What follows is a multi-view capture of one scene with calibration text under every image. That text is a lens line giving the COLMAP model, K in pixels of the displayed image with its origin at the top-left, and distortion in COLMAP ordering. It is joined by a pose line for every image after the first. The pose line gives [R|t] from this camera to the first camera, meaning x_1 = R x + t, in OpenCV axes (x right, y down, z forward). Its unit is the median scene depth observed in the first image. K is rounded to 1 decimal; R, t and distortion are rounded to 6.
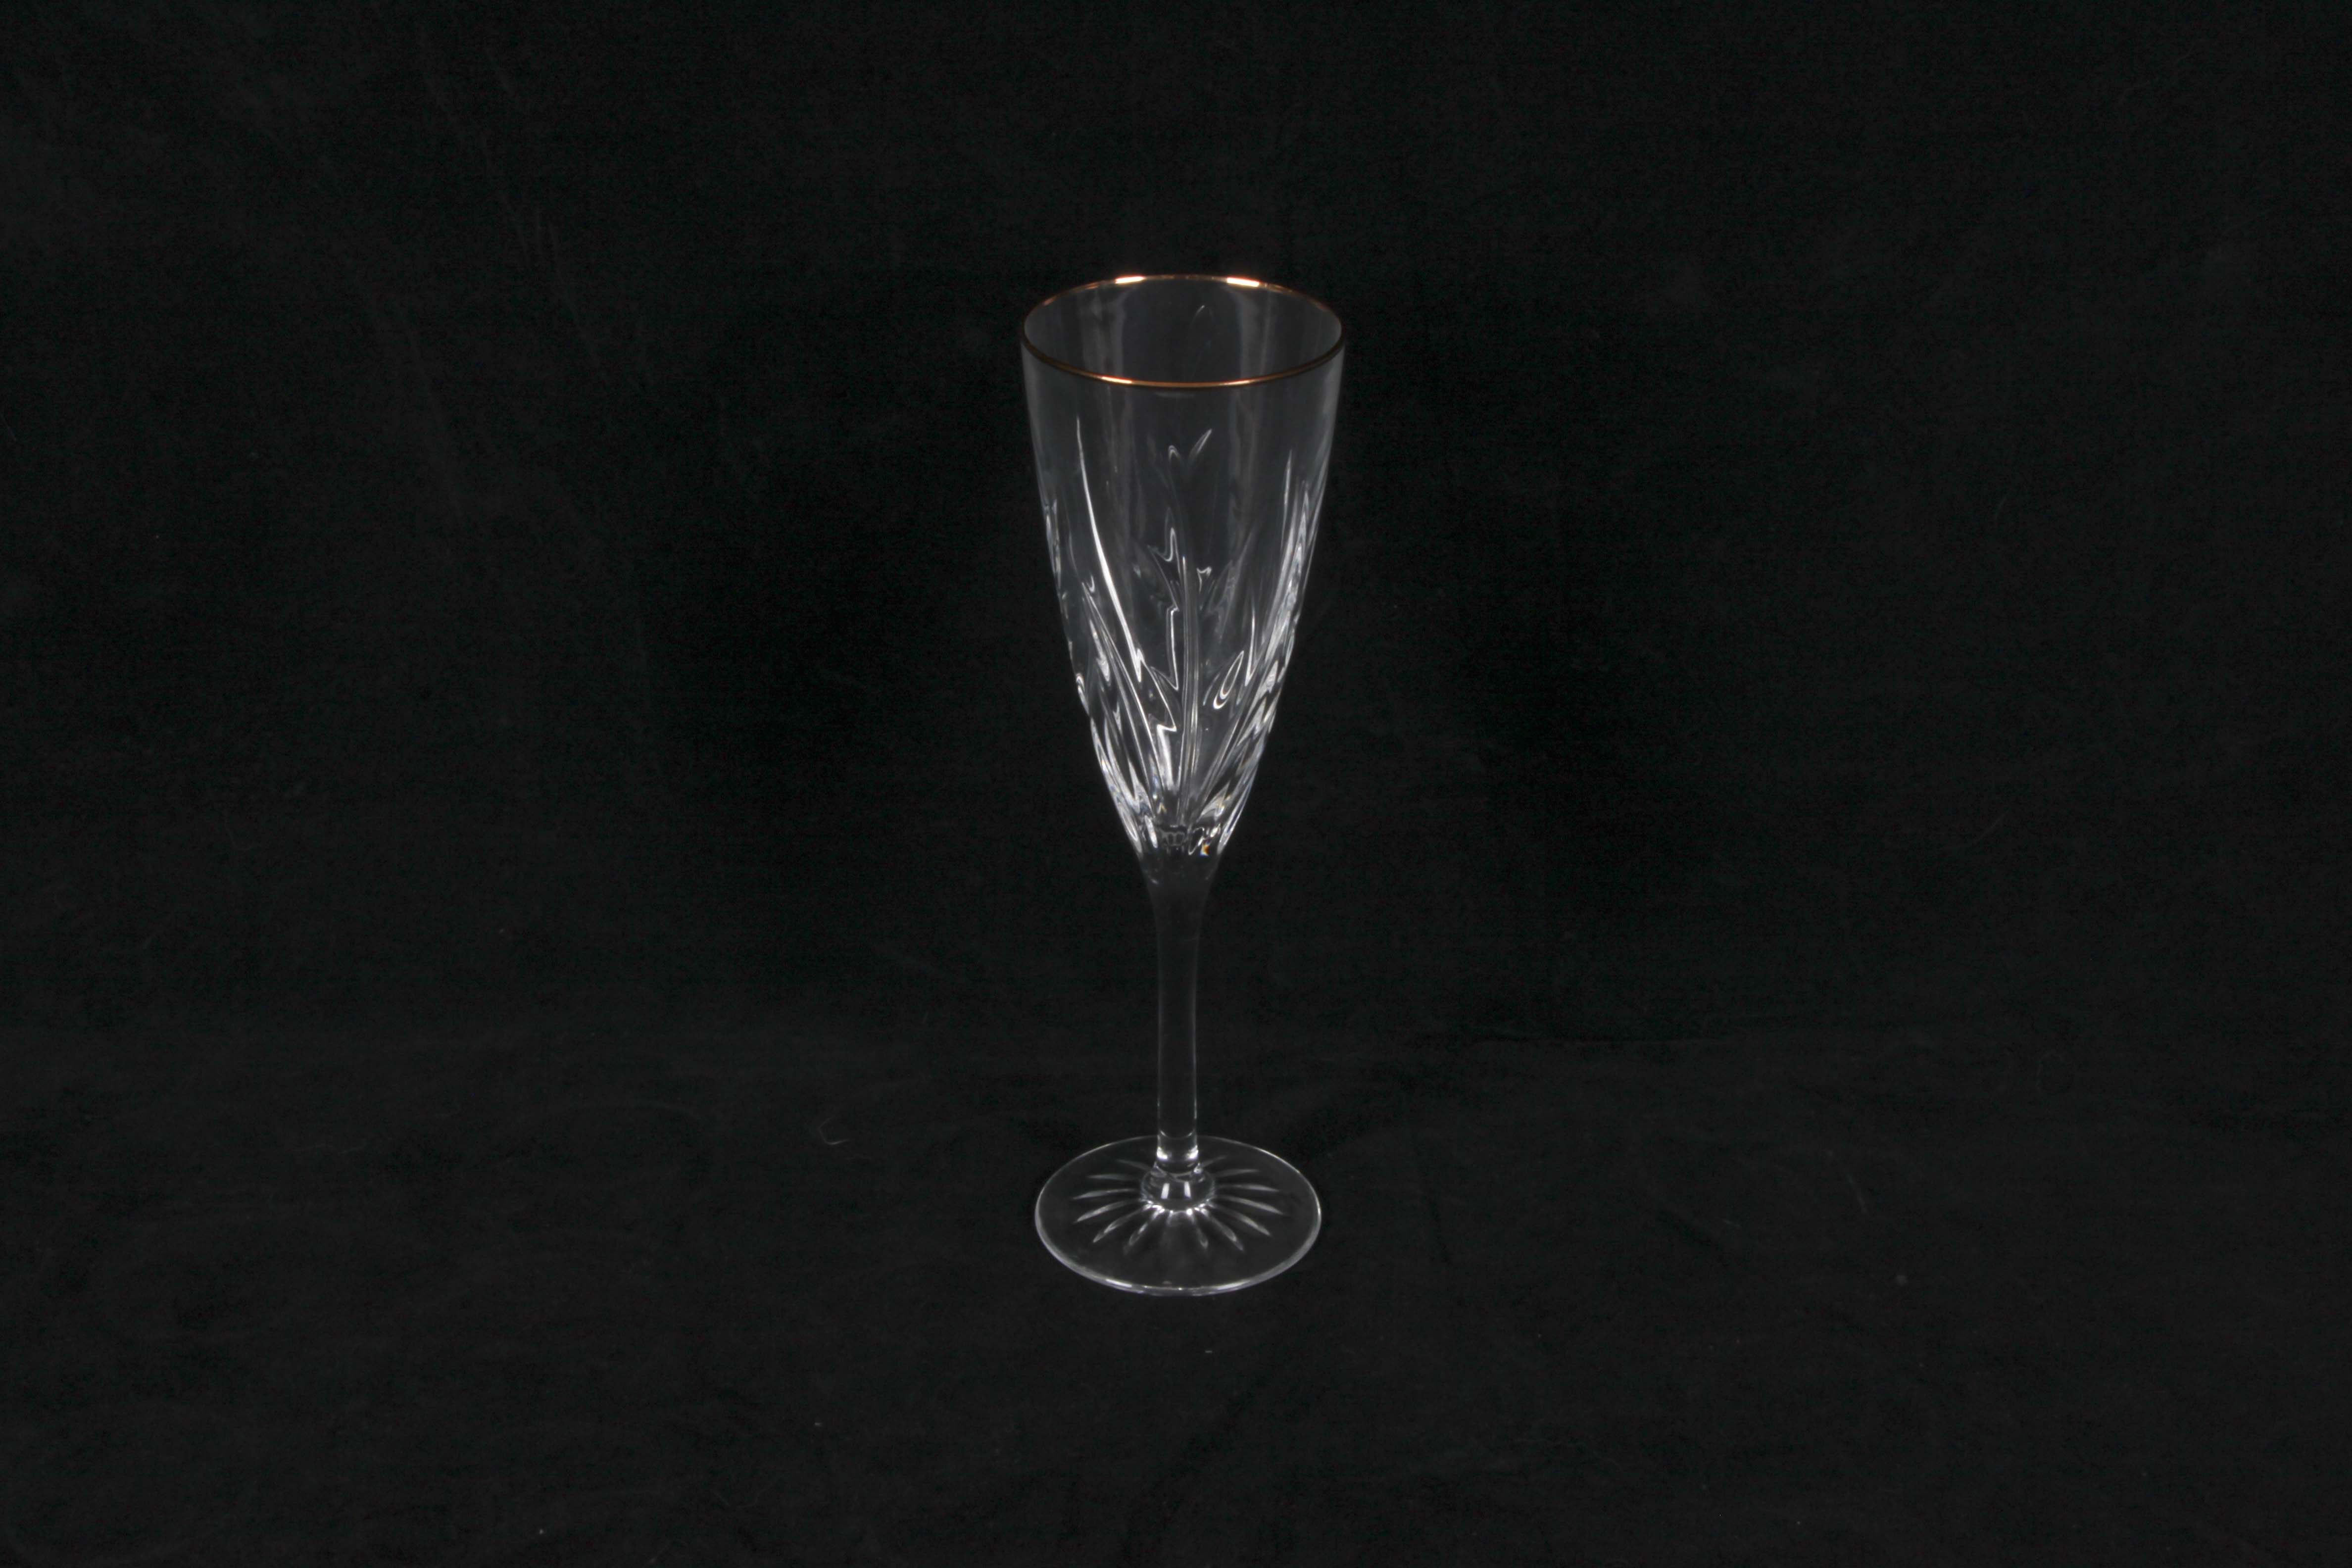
lens RADIAL K [[3859.3, 0, 1196.4], [0, 3859.3, 790.8], [0, 0, 1]] dist [-0.009623, 0.000000]
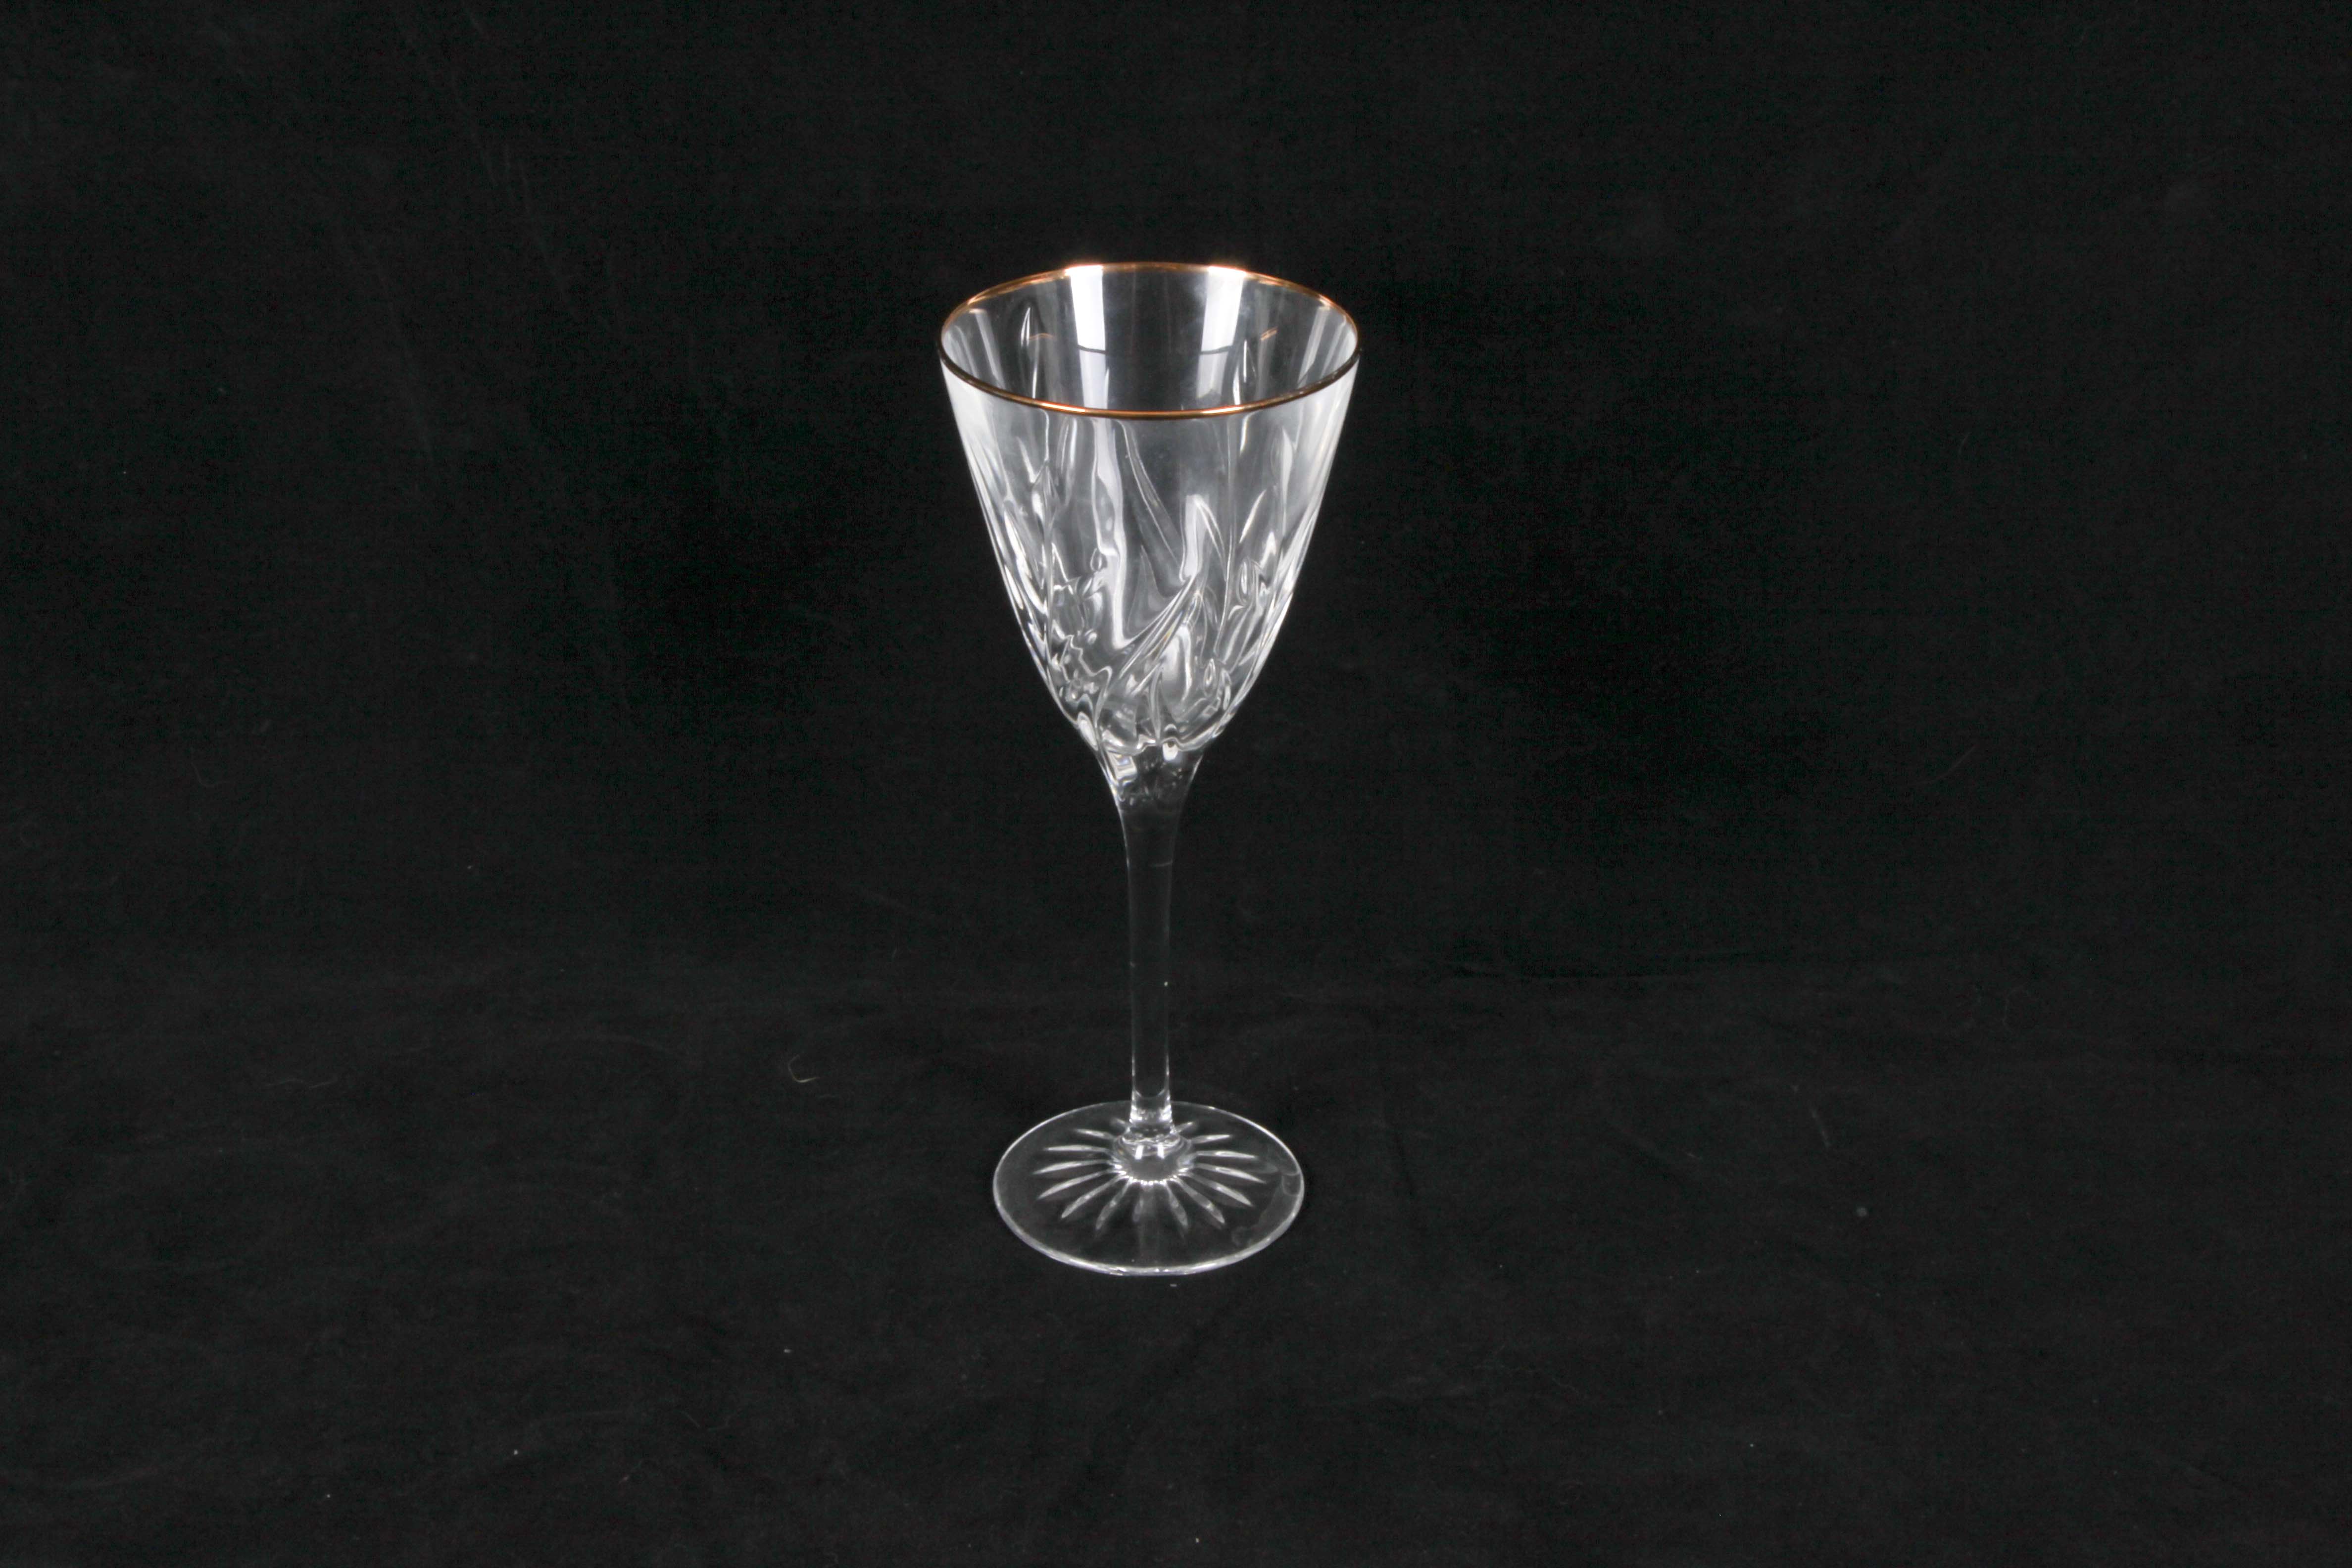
lens RADIAL K [[4161.8, 0, 1186.1], [0, 4161.8, 789.4], [0, 0, 1]] dist [0.008135, 0.000000]
pose [[0.999999, 0.000254, -0.001030, 0.006818], [-0.000240, 0.999904, 0.013845, 0.001361], [0.001034, -0.013845, 0.999904, -0.081218]]
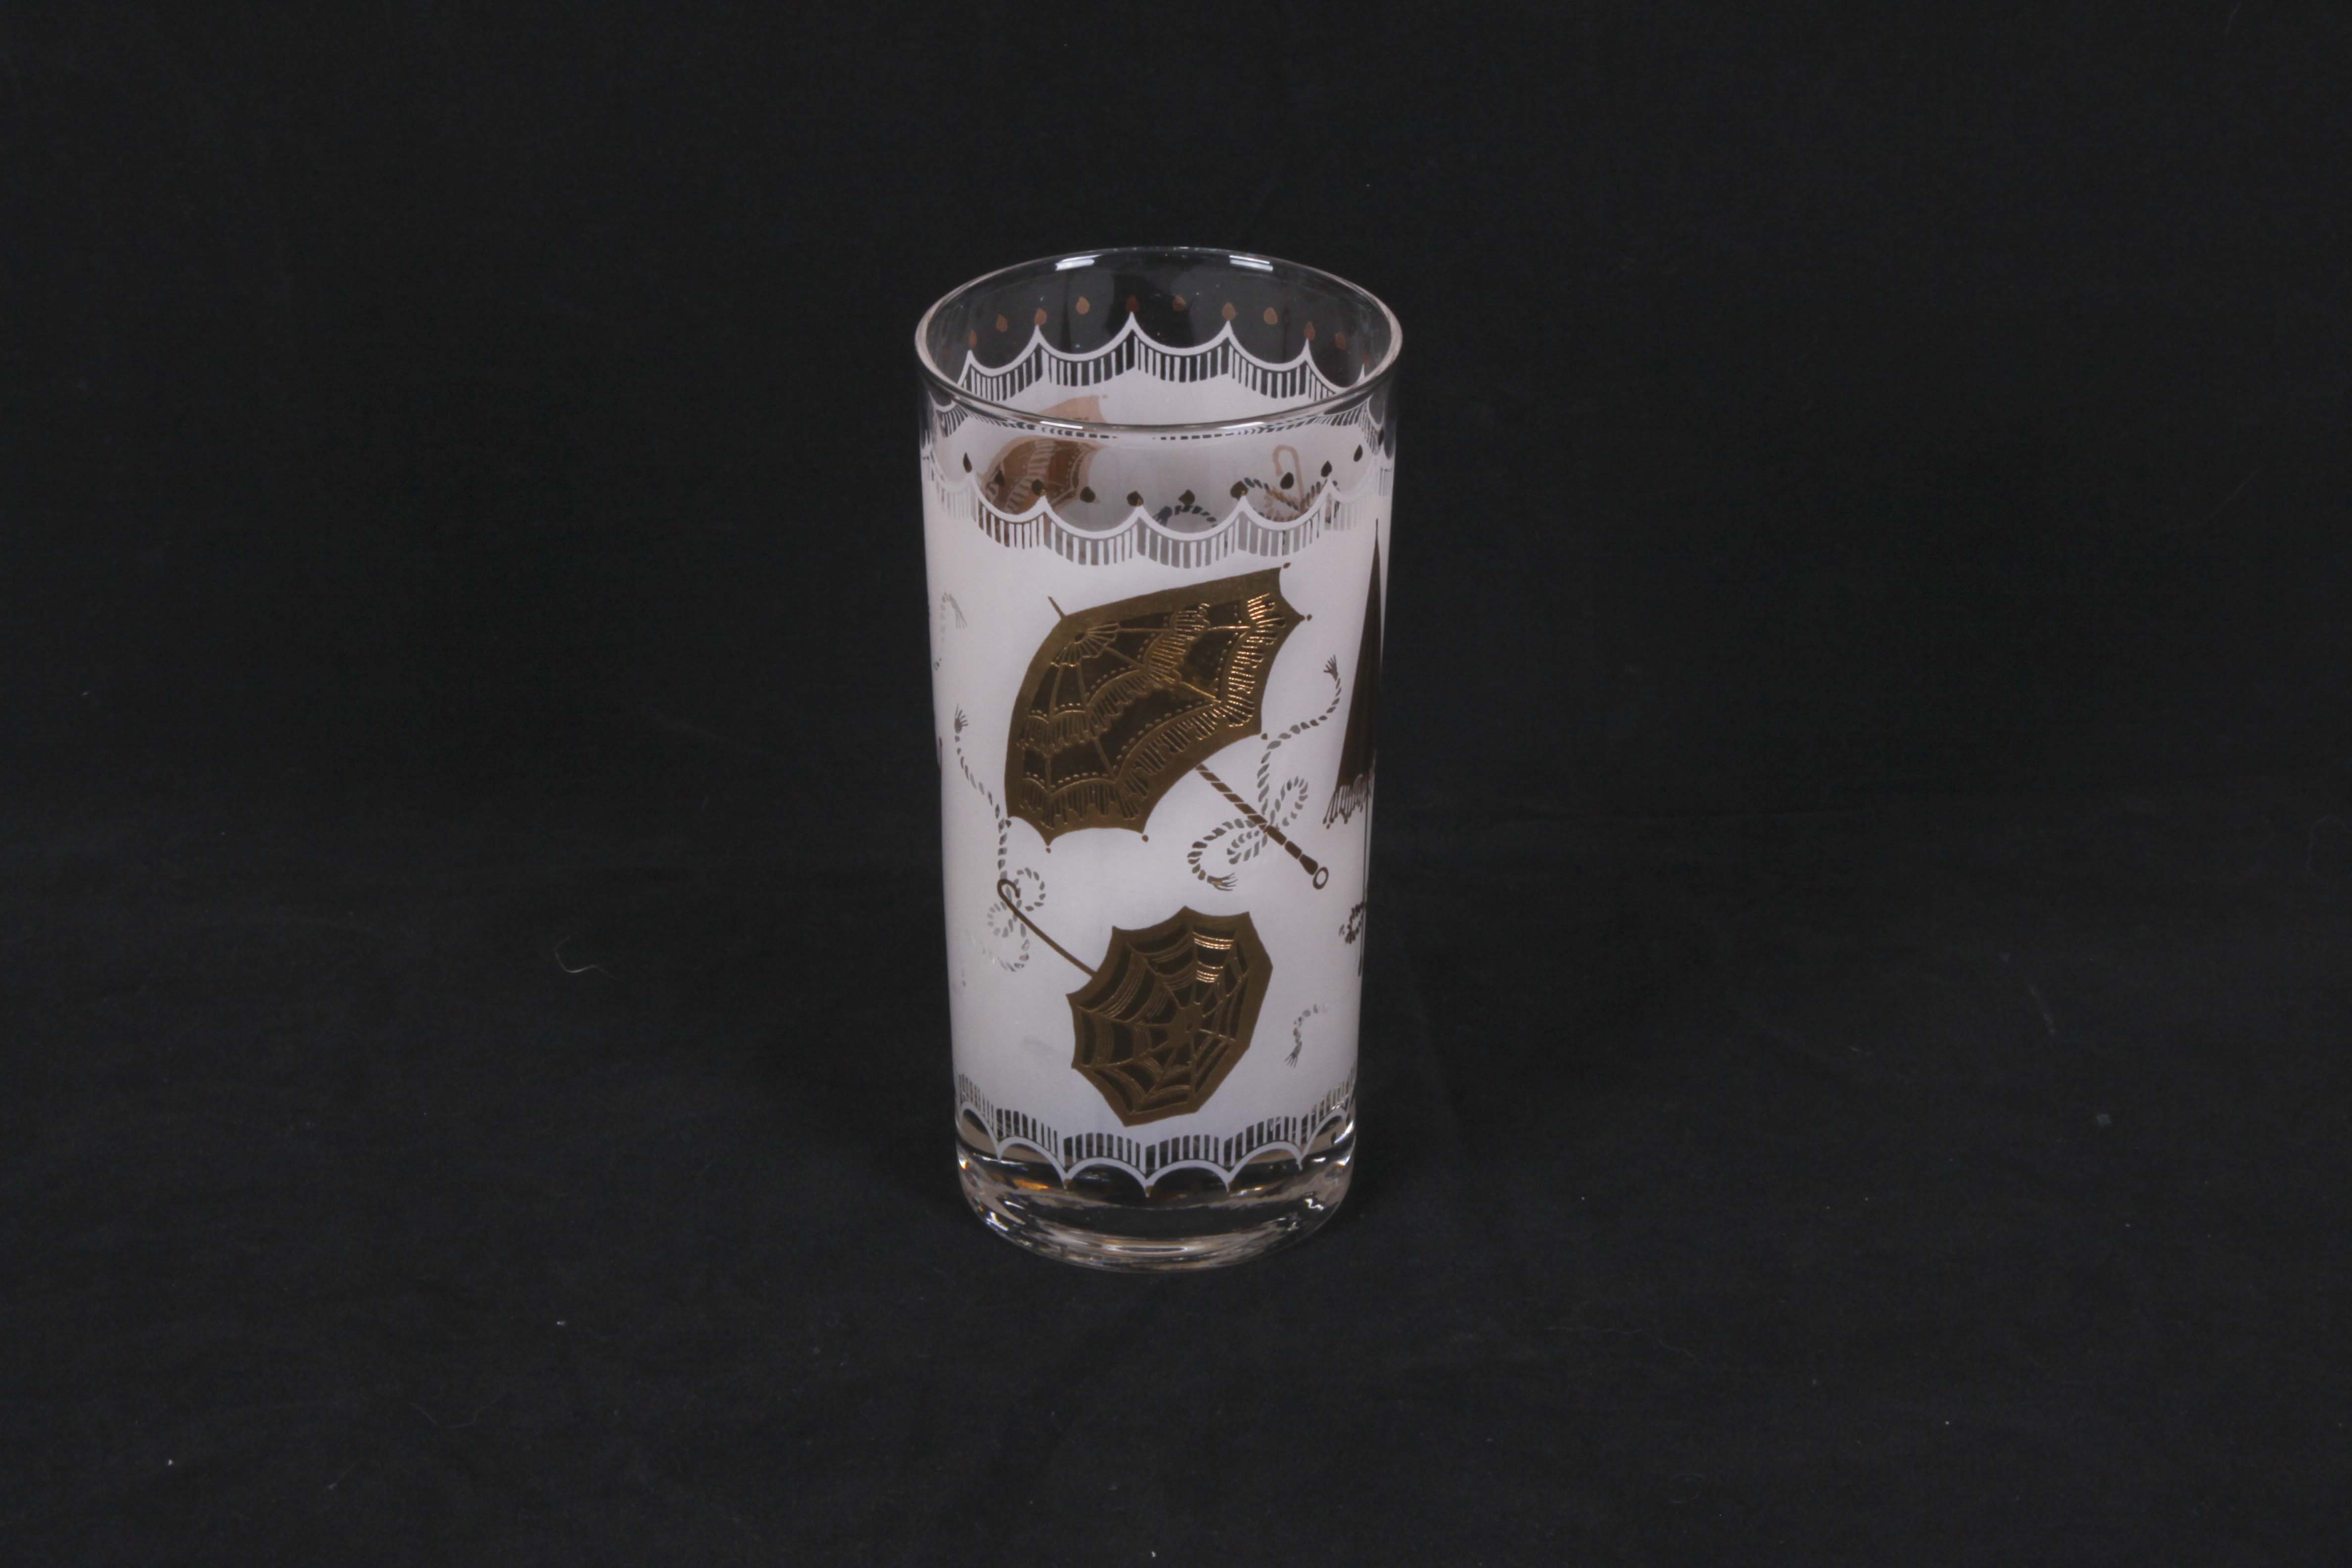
lens RADIAL K [[6278.5, 0, 1173.3], [0, 6278.5, 782.0], [0, 0, 1]] dist [0.208061, 0.000000]
pose [[0.999837, -0.017030, 0.006023, 0.007634], [0.017062, 0.999841, -0.005176, 0.064830], [-0.005934, 0.005278, 0.999968, -0.136574]]
